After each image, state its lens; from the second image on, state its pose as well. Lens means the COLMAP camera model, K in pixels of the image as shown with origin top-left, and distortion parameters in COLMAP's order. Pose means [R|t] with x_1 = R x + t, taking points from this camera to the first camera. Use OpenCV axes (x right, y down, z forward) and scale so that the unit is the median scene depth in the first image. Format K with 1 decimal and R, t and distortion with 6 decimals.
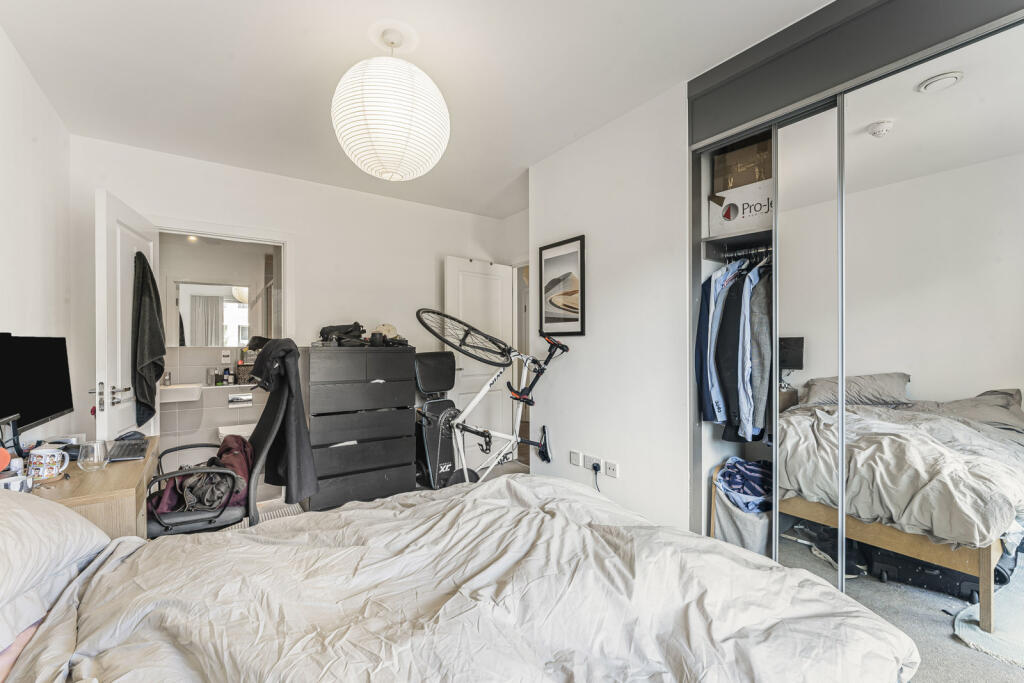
lens RADIAL K [[413.0, 0, 512.5], [0, 413.0, 339.5], [0, 0, 1]] dist [-0.000742, -0.000053]
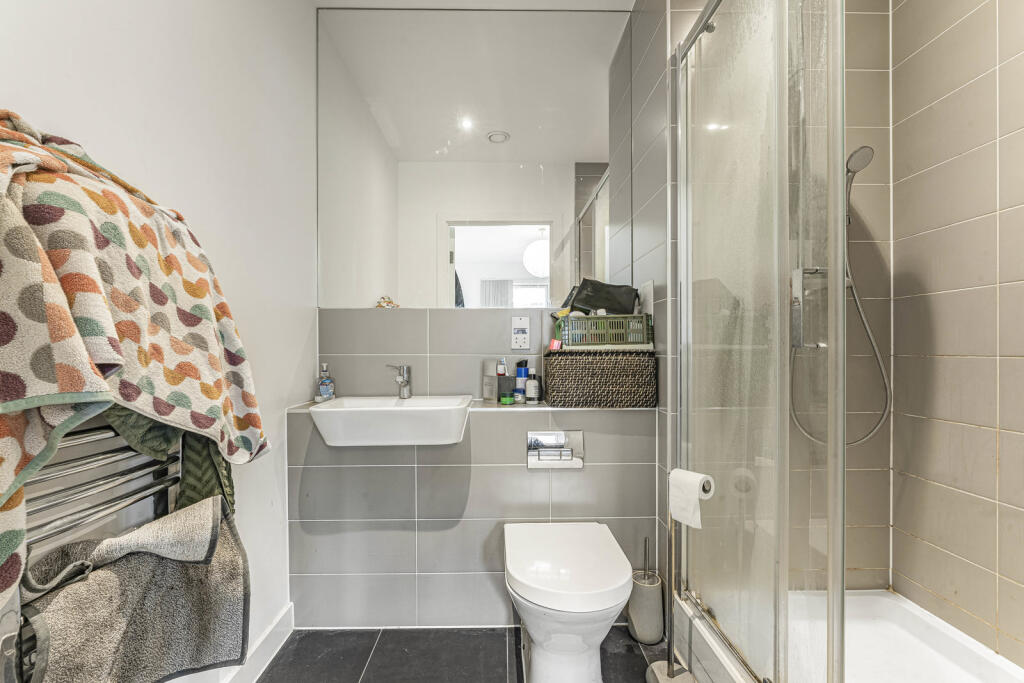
lens RADIAL K [[413.0, 0, 511.2], [0, 413.0, 348.6], [0, 0, 1]] dist [-0.000742, -0.000053]
pose [[0.817761, -0.006273, -0.575523, -0.481499], [0.003559, 0.999977, -0.005841, 0.061426], [0.575546, 0.002728, 0.817765, 0.682469]]
